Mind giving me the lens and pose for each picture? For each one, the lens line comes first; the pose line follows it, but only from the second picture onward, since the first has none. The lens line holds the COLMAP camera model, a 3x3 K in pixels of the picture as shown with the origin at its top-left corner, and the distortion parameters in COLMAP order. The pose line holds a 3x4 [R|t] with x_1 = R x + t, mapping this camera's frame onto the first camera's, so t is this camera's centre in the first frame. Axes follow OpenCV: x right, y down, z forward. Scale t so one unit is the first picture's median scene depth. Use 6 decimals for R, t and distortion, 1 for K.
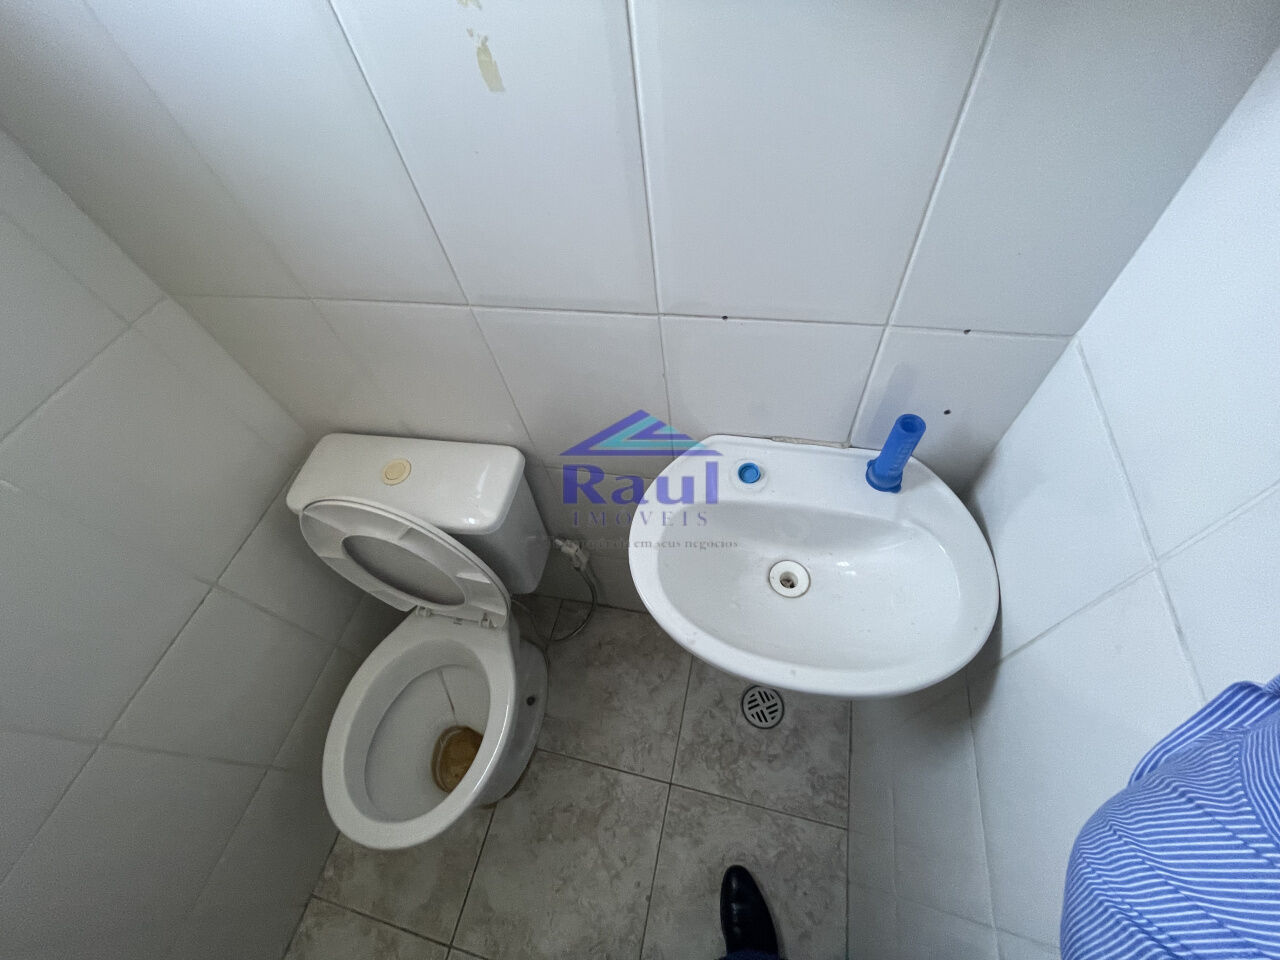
lens RADIAL K [[514.3, 0, 641.6], [0, 514.3, 479.6], [0, 0, 1]] dist [-0.005870, 0.002895]
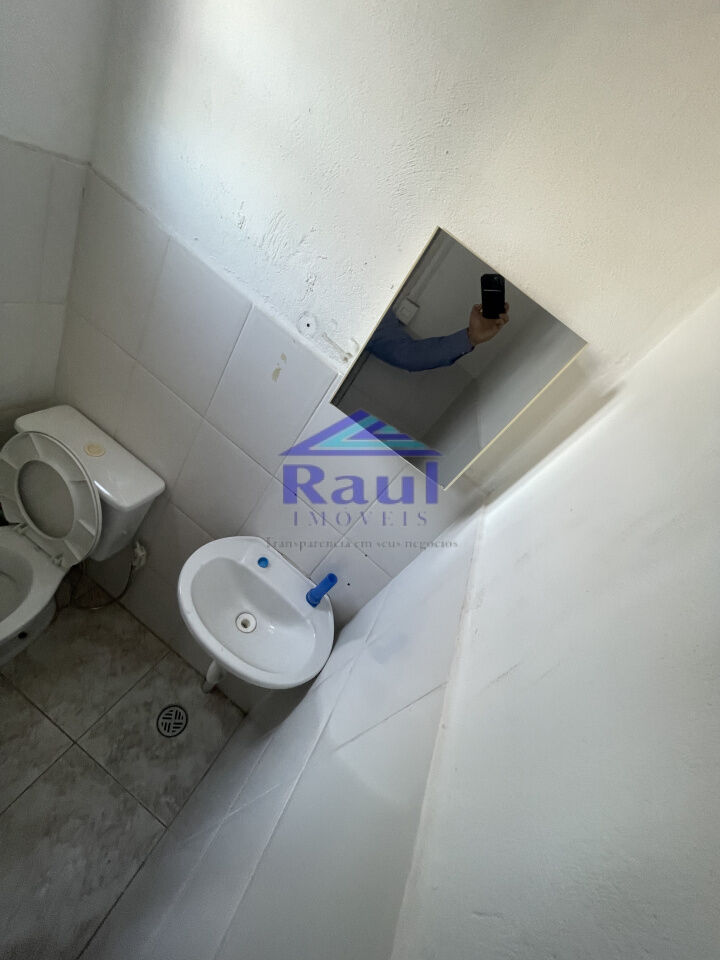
lens RADIAL K [[385.7, 0, 361.1], [0, 385.7, 477.4], [0, 0, 1]] dist [-0.005870, 0.002895]
pose [[0.759021, 0.615881, 0.211135, -0.016371], [-0.505582, 0.761884, -0.404869, 0.095641], [-0.410211, 0.200558, 0.889665, -0.367098]]
